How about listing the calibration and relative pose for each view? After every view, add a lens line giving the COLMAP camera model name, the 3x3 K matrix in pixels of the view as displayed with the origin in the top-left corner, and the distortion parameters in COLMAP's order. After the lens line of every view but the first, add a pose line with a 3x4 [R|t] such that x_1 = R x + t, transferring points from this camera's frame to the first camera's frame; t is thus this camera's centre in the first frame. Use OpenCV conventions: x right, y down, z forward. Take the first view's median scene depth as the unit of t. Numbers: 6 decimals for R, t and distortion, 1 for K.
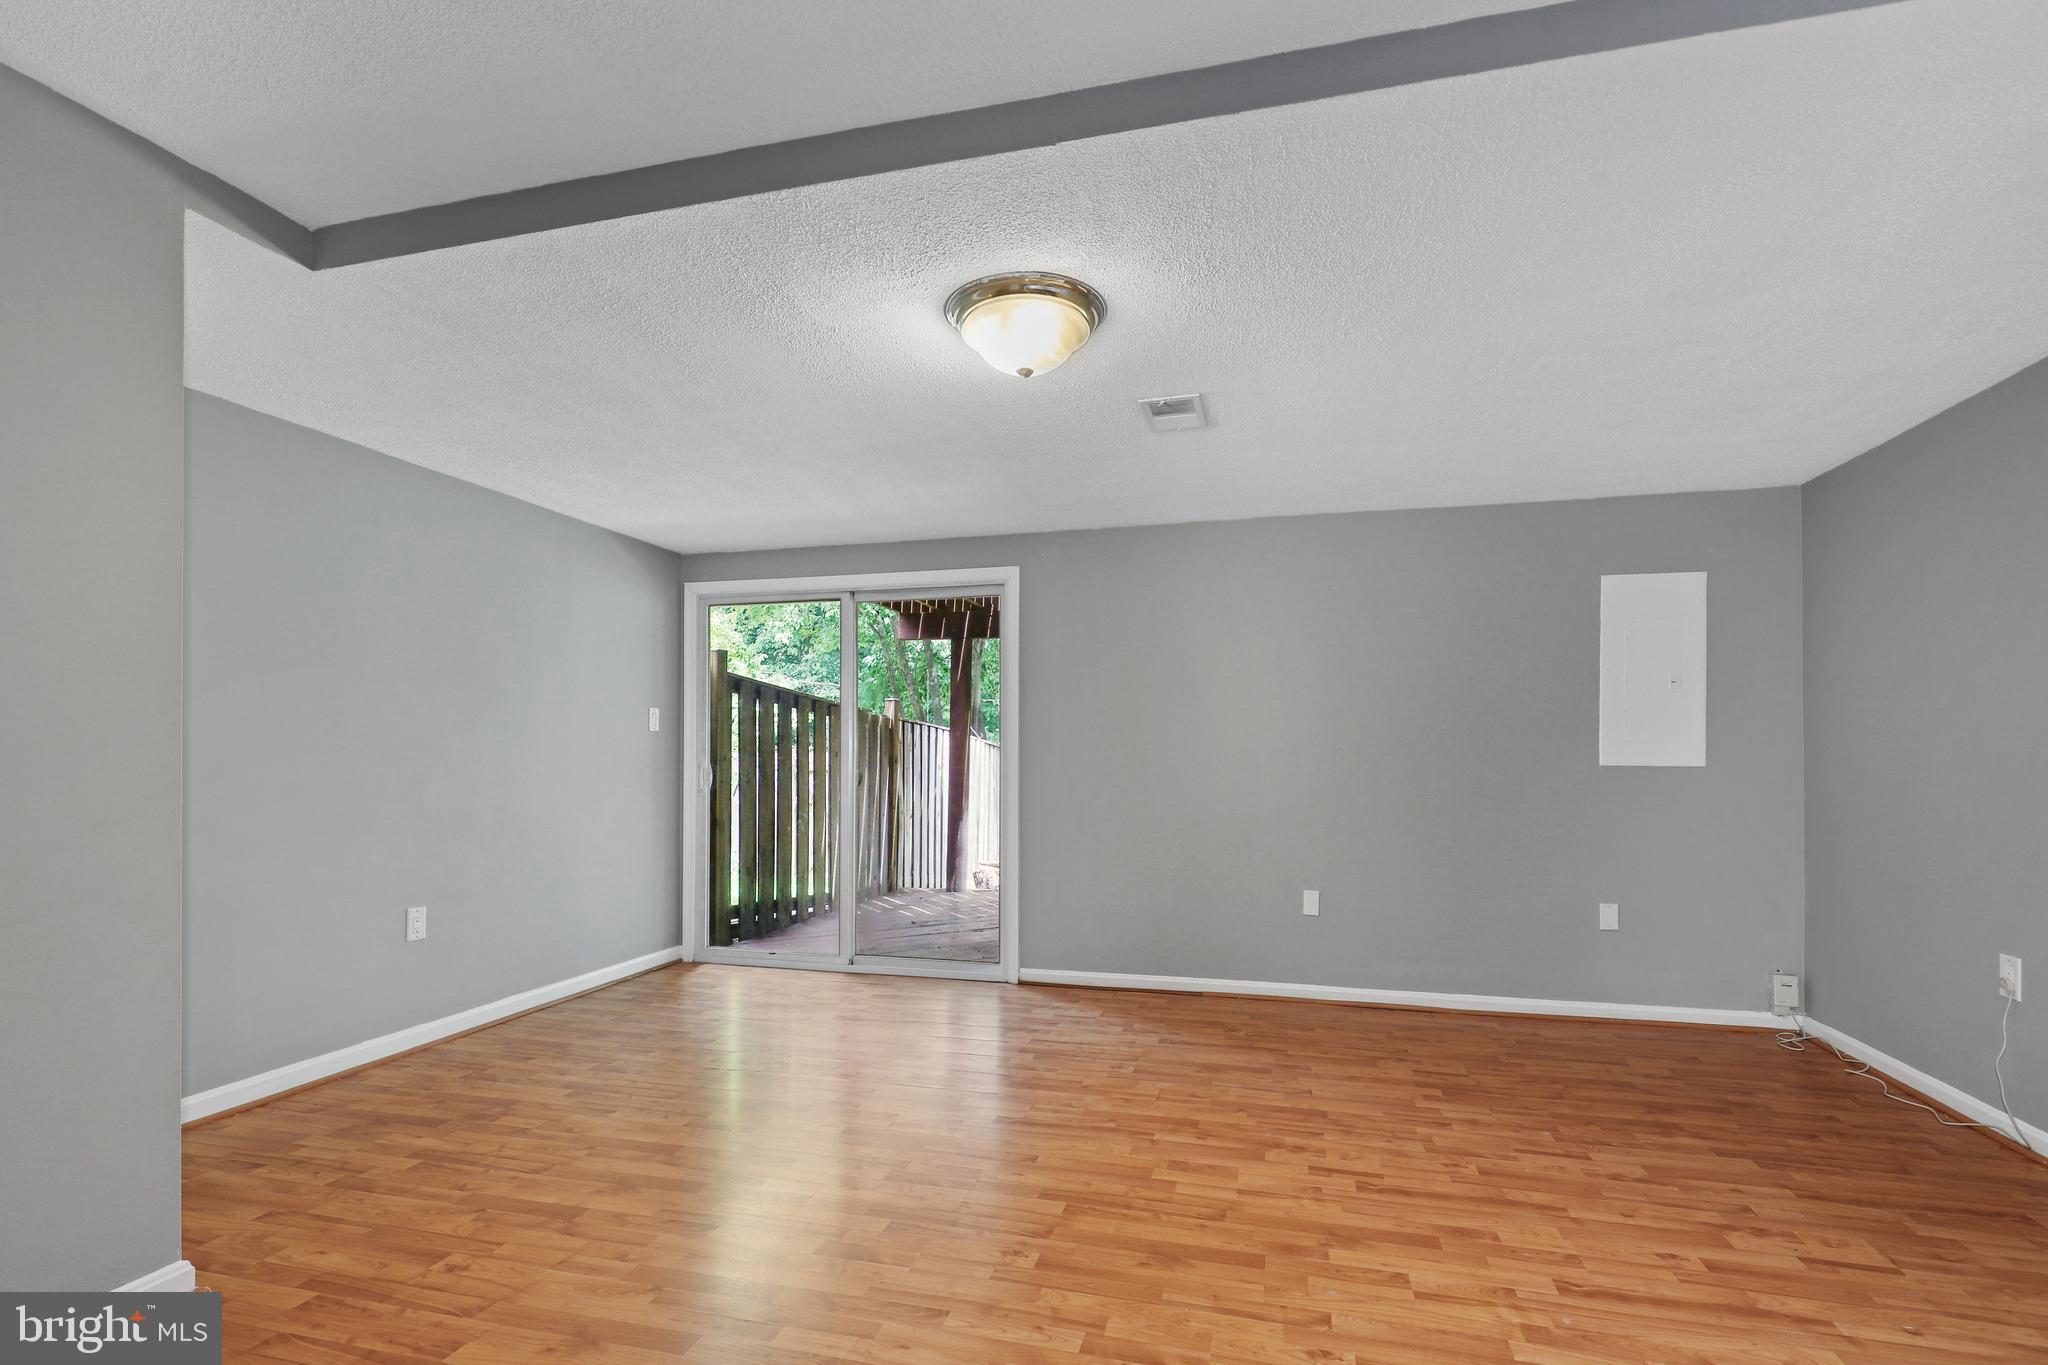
lens RADIAL K [[944.5, 0, 1019.8], [0, 944.5, 755.5], [0, 0, 1]] dist [0.002966, 0.001307]
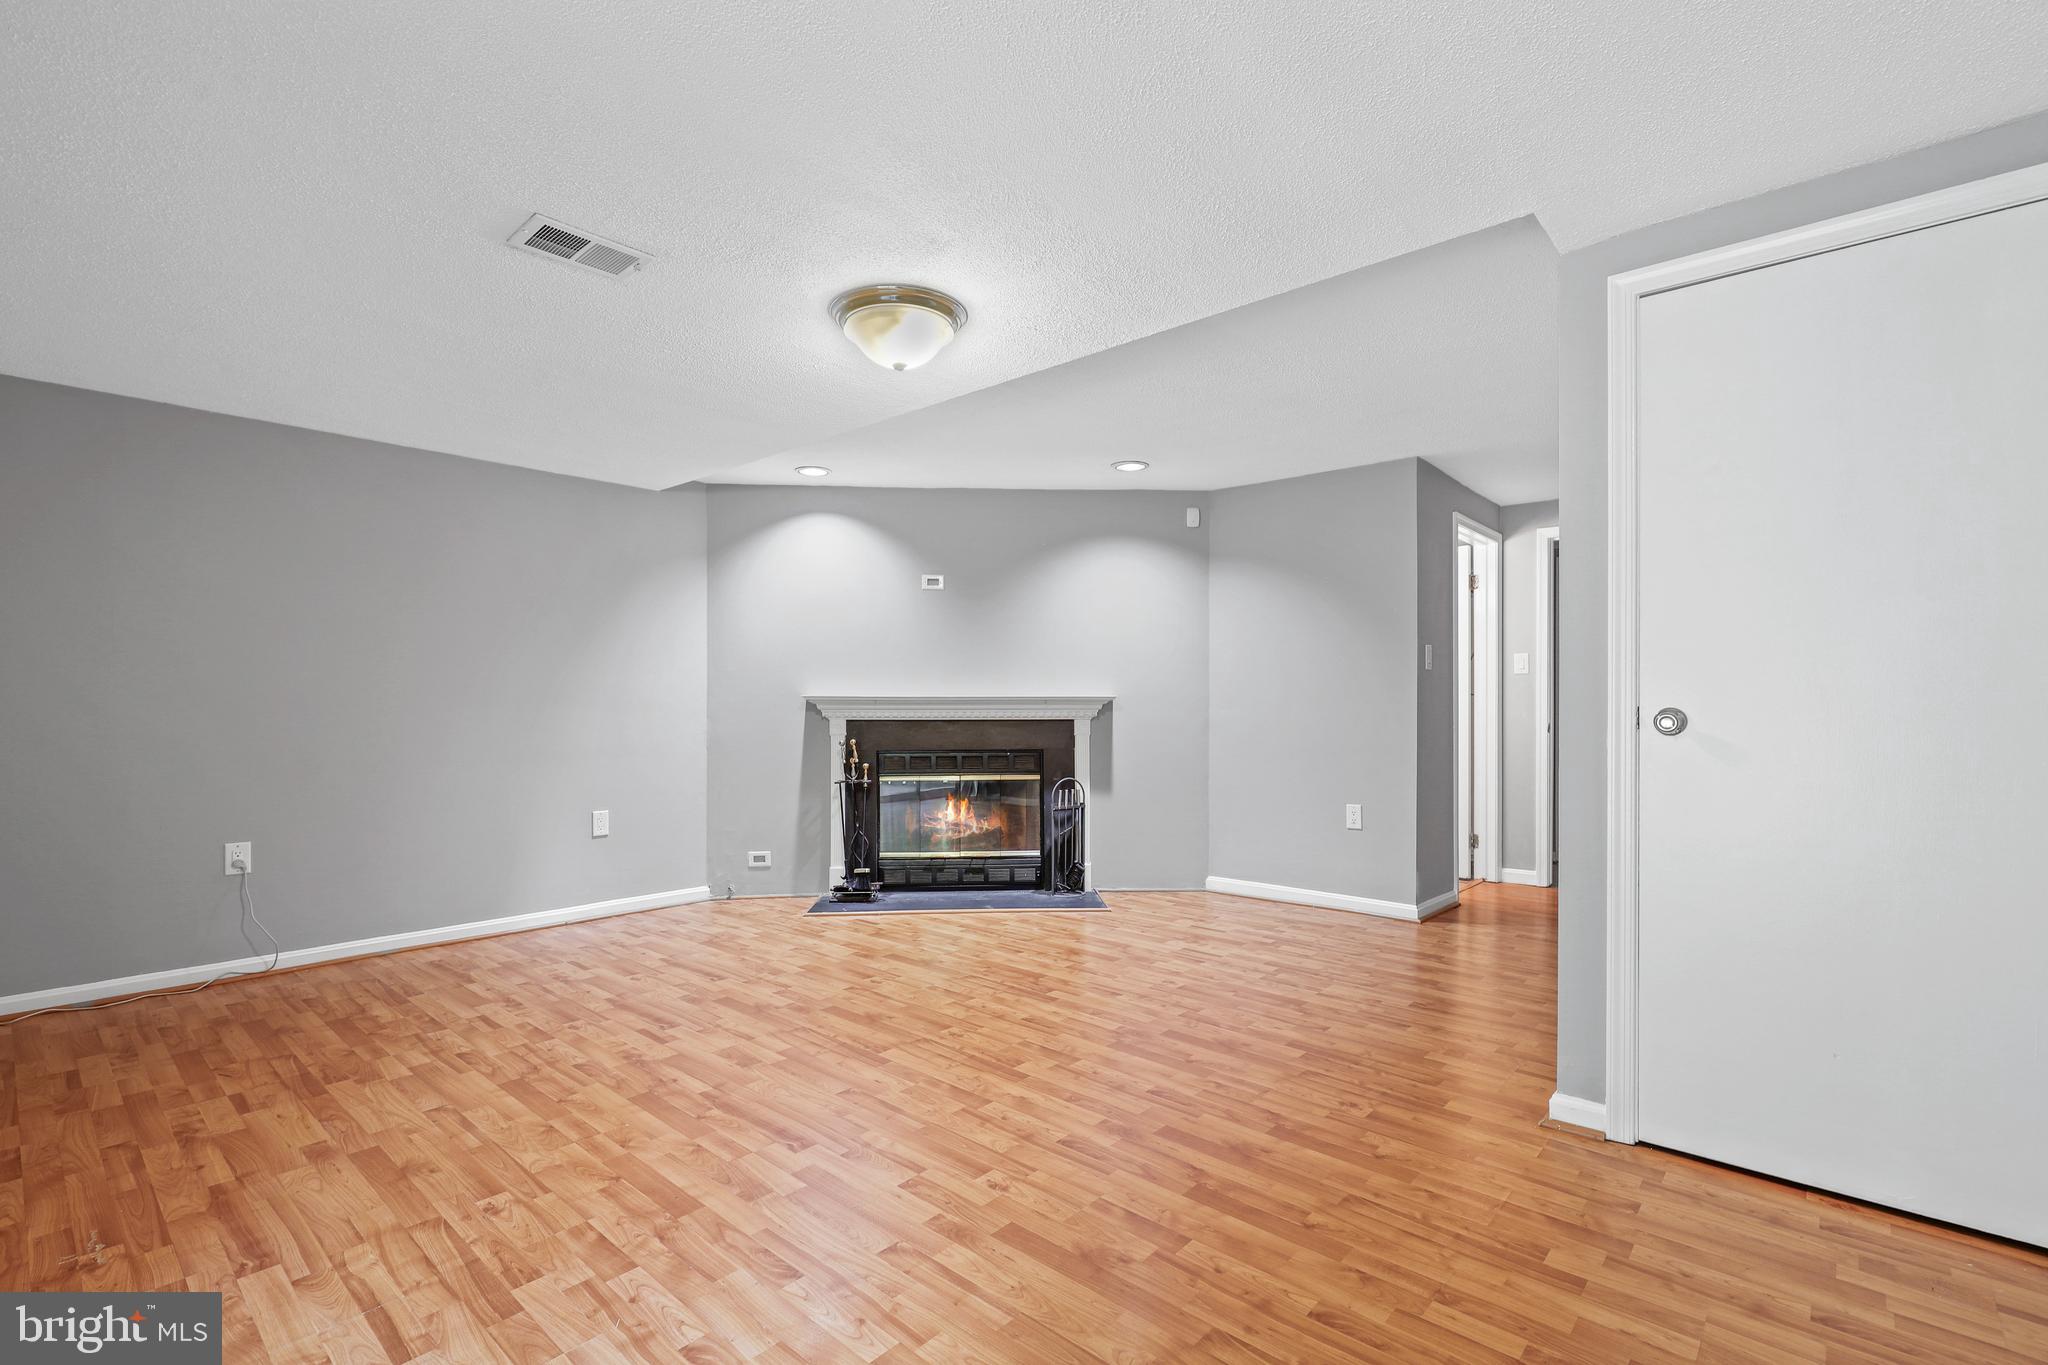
lens RADIAL K [[944.5, 0, 1027.1], [0, 944.5, 700.0], [0, 0, 1]] dist [0.002966, 0.001307]
pose [[-0.896576, 0.002863, 0.442880, -0.588597], [-0.002027, 0.999942, -0.010568, 0.019285], [-0.442885, -0.010373, -0.896519, 1.768492]]
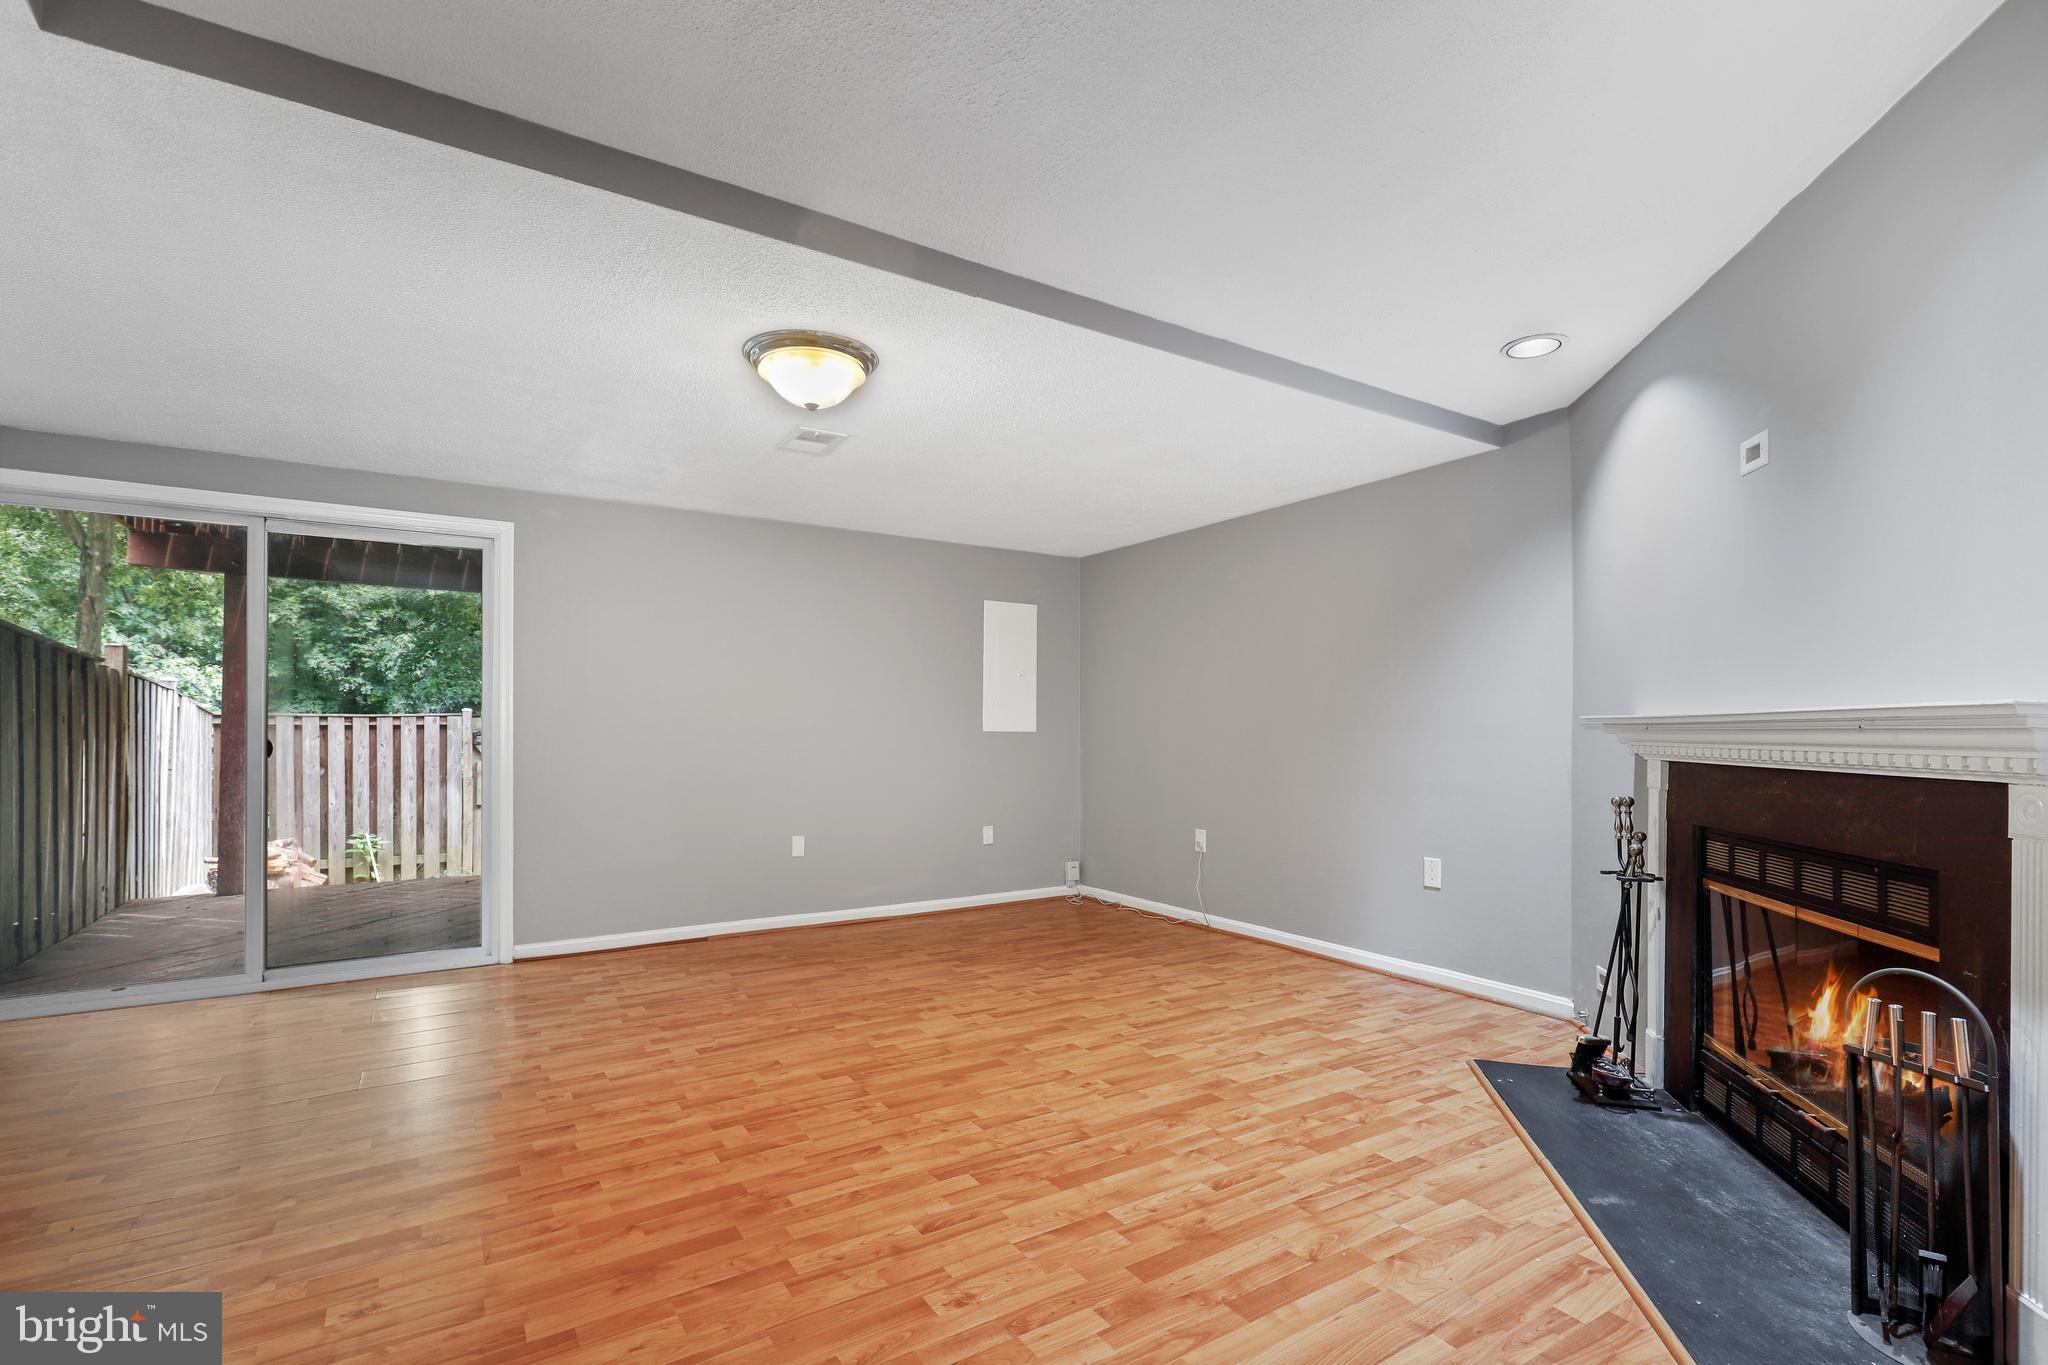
lens RADIAL K [[944.5, 0, 1000.8], [0, 944.5, 721.6], [0, 0, 1]] dist [0.002966, 0.001307]
pose [[0.684425, 0.005601, 0.729061, -0.637987], [-0.002688, 0.999983, -0.005160, 0.006113], [-0.729078, 0.001572, 0.684429, -0.010959]]
